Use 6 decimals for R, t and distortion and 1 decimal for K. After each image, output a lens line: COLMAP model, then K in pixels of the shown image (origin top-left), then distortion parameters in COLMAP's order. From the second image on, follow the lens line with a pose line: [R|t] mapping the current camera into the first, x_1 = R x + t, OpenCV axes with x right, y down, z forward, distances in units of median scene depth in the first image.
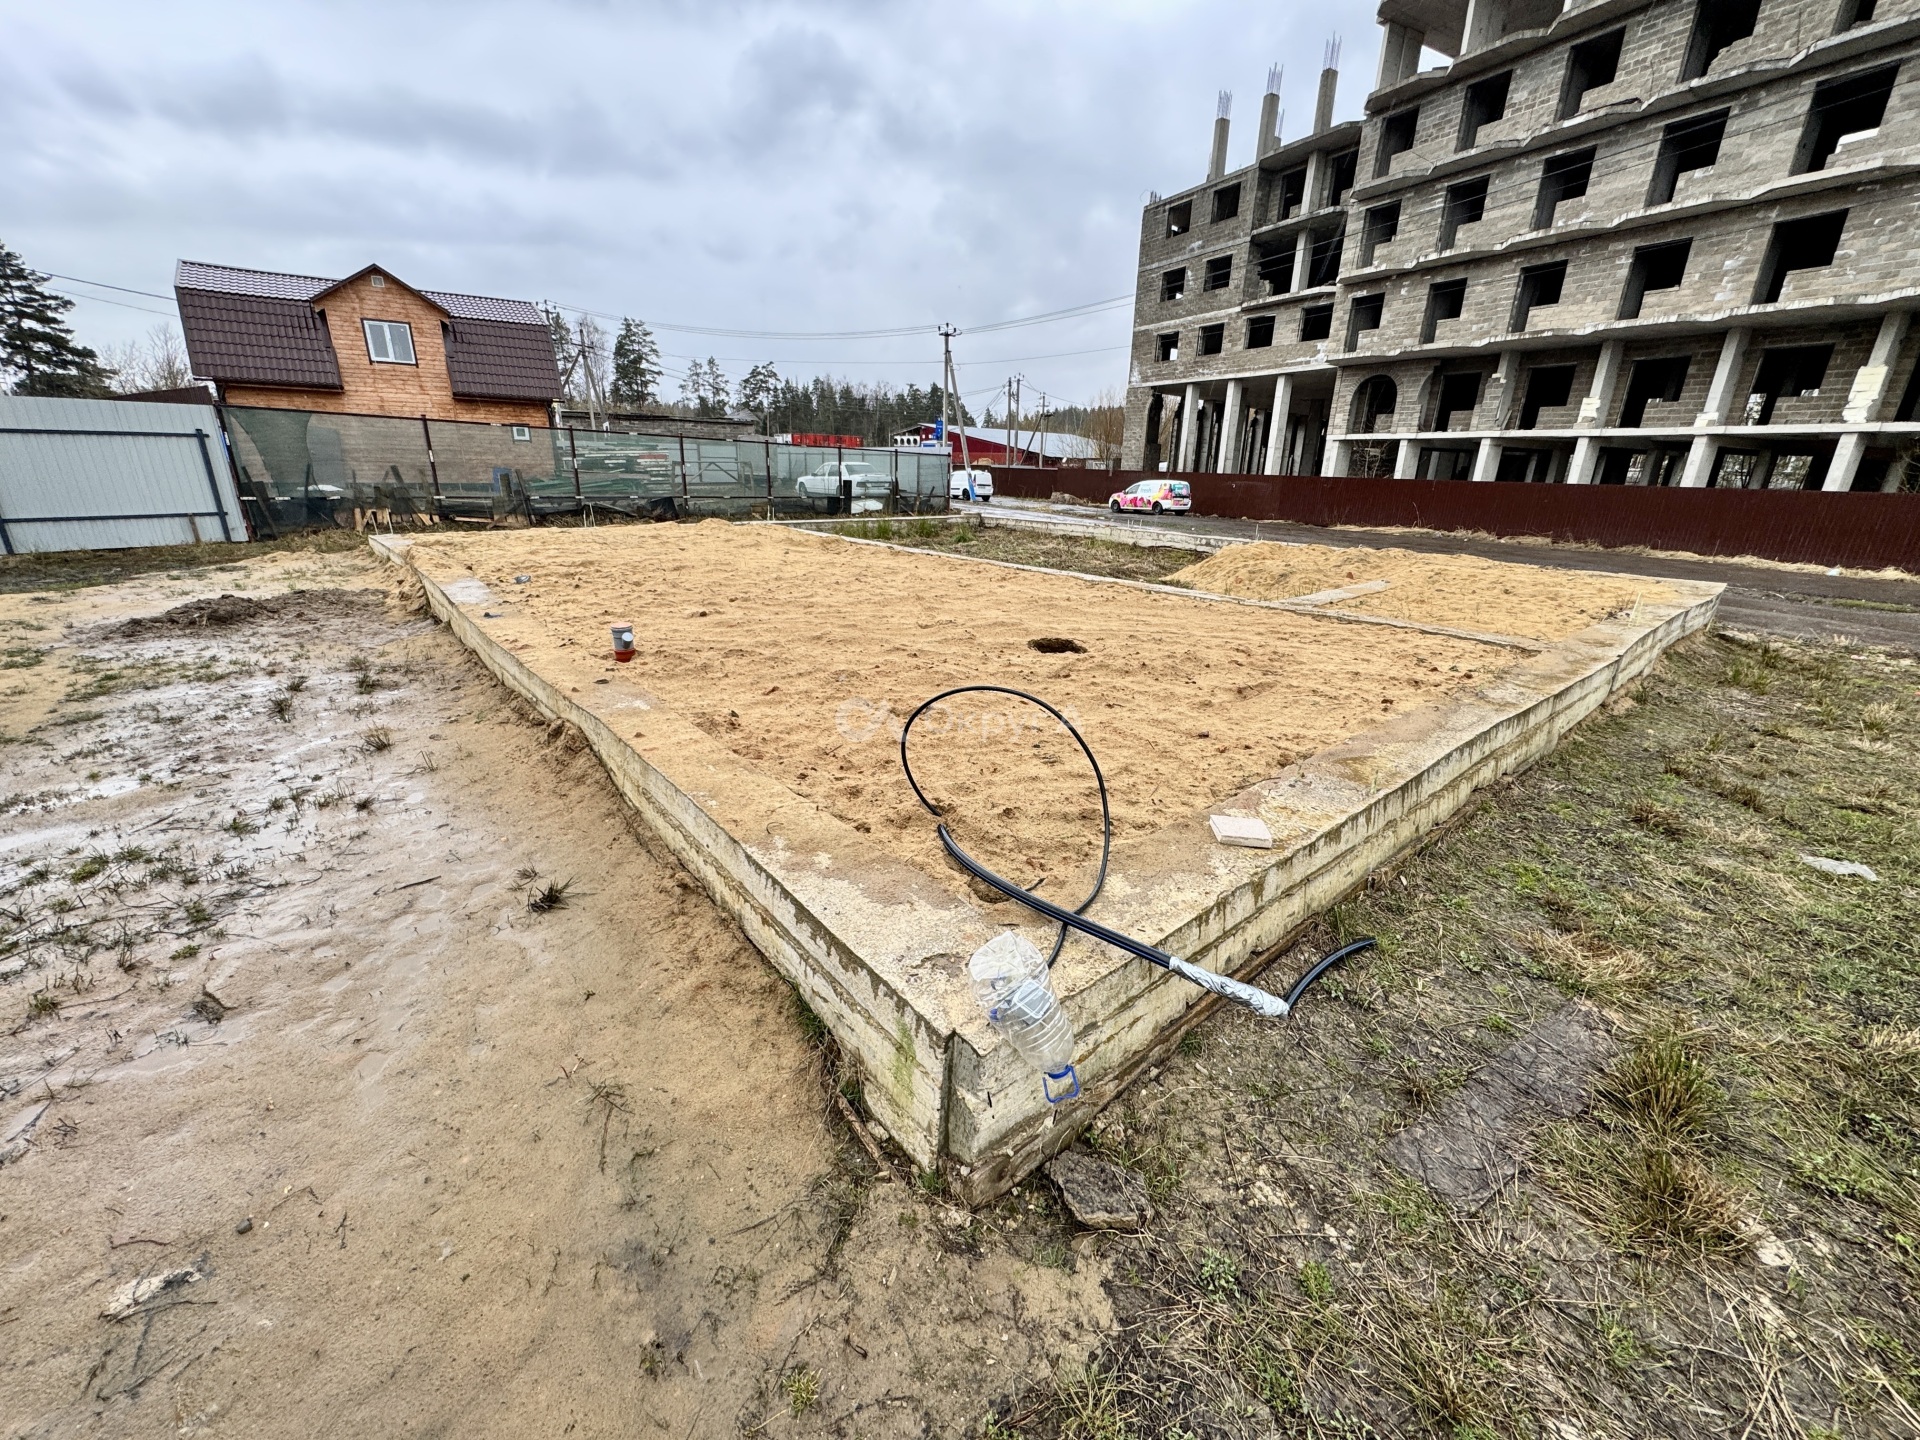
lens RADIAL K [[759.8, 0, 948.0], [0, 759.8, 722.9], [0, 0, 1]] dist [-0.001867, -0.000327]
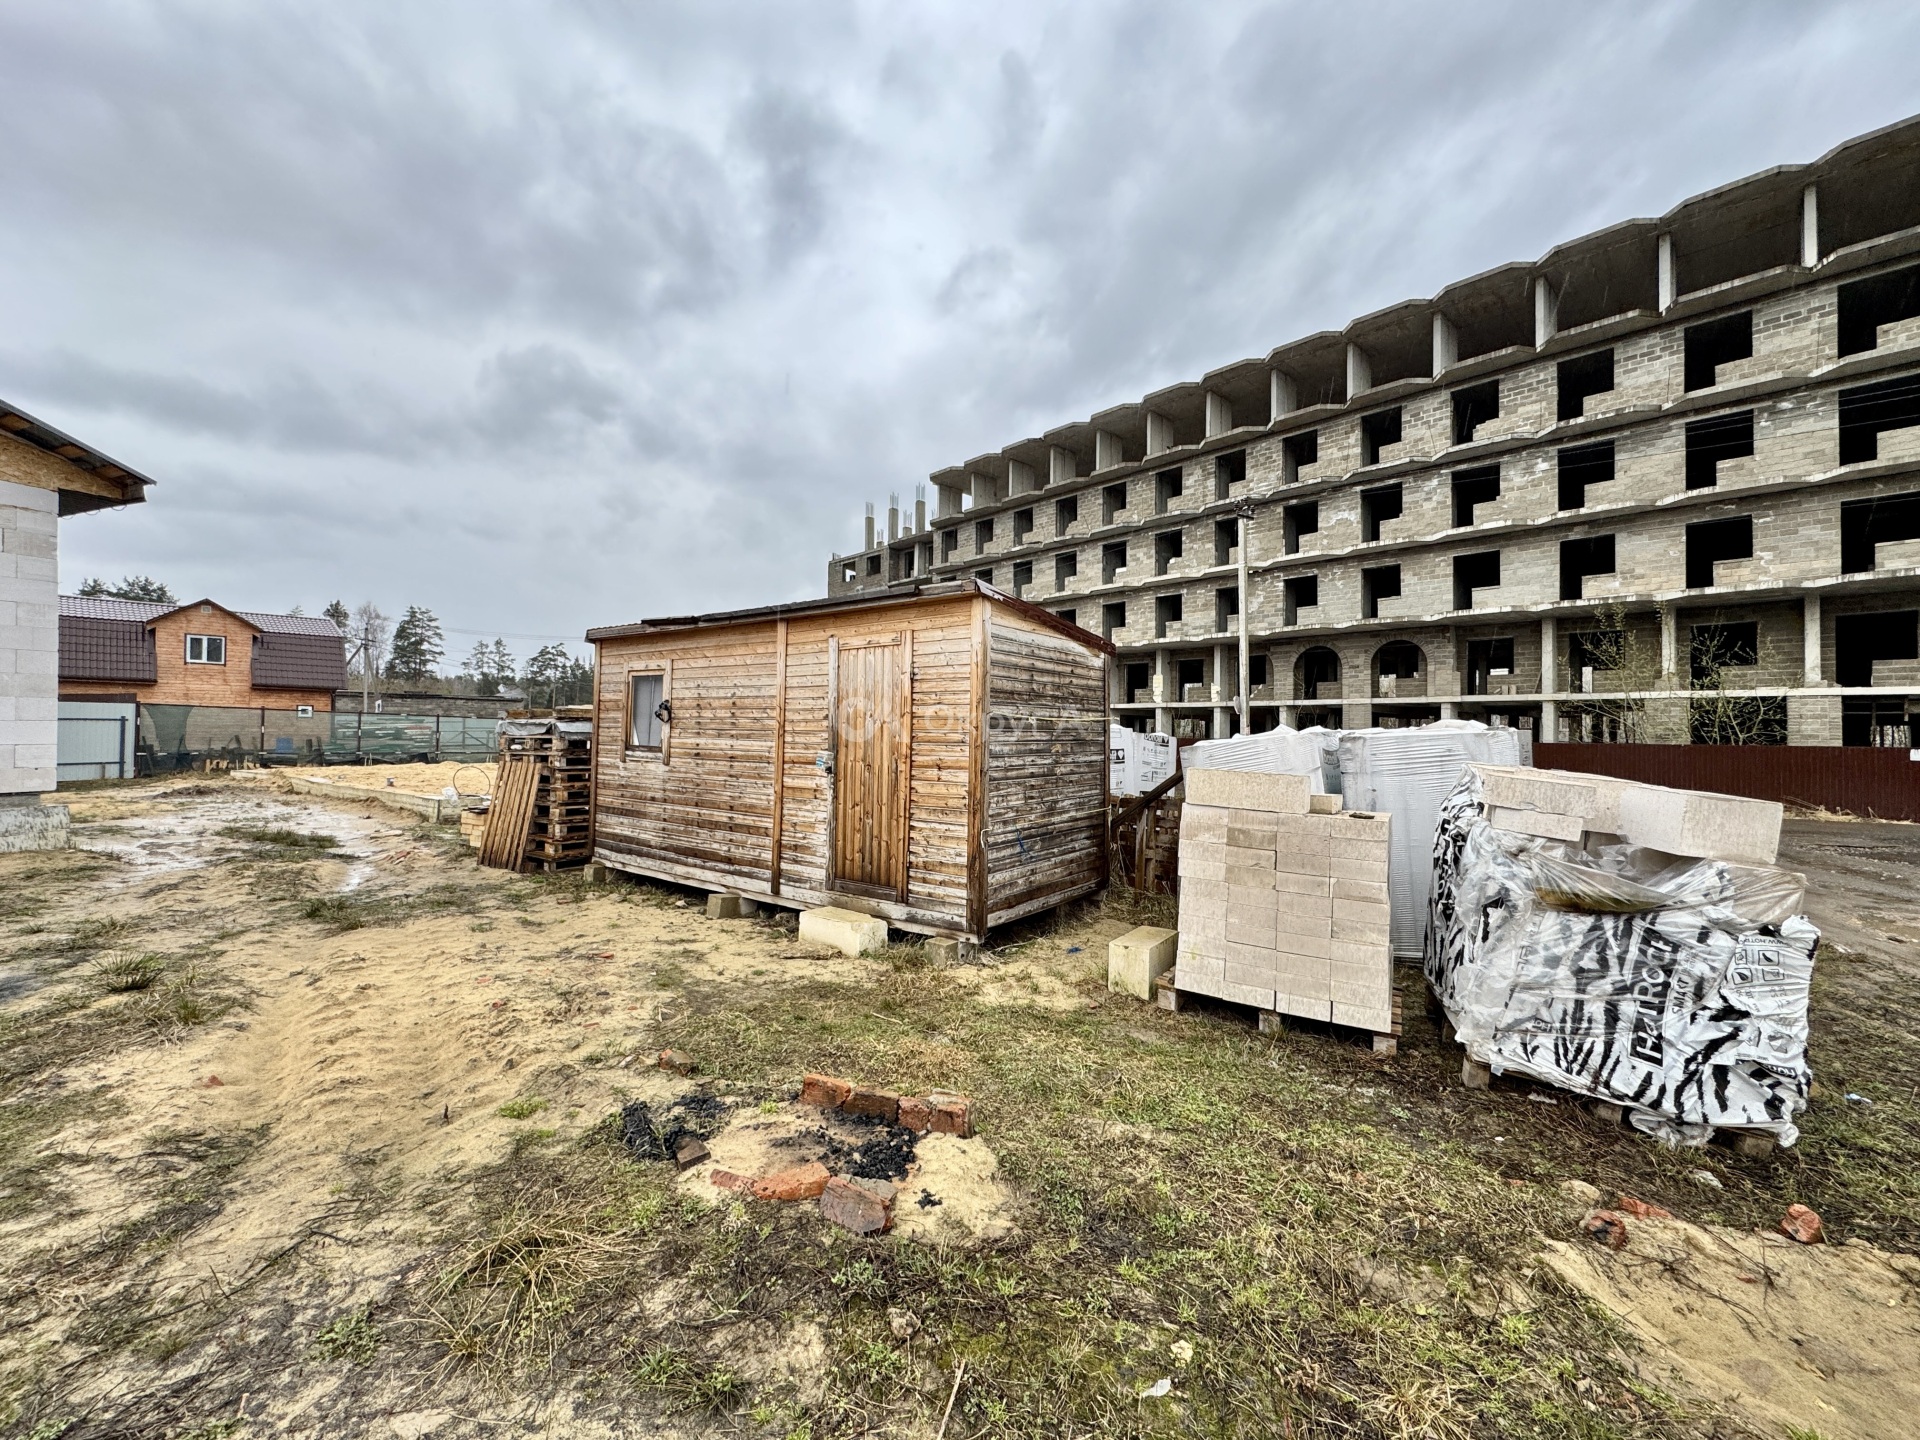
lens RADIAL K [[768.7, 0, 951.5], [0, 768.7, 715.2], [0, 0, 1]] dist [-0.001111, -0.000222]
pose [[0.969119, -0.008178, 0.246457, 0.142926], [0.091767, 0.939627, -0.329667, 0.121581], [-0.228881, 0.342104, 0.911361, -0.346536]]
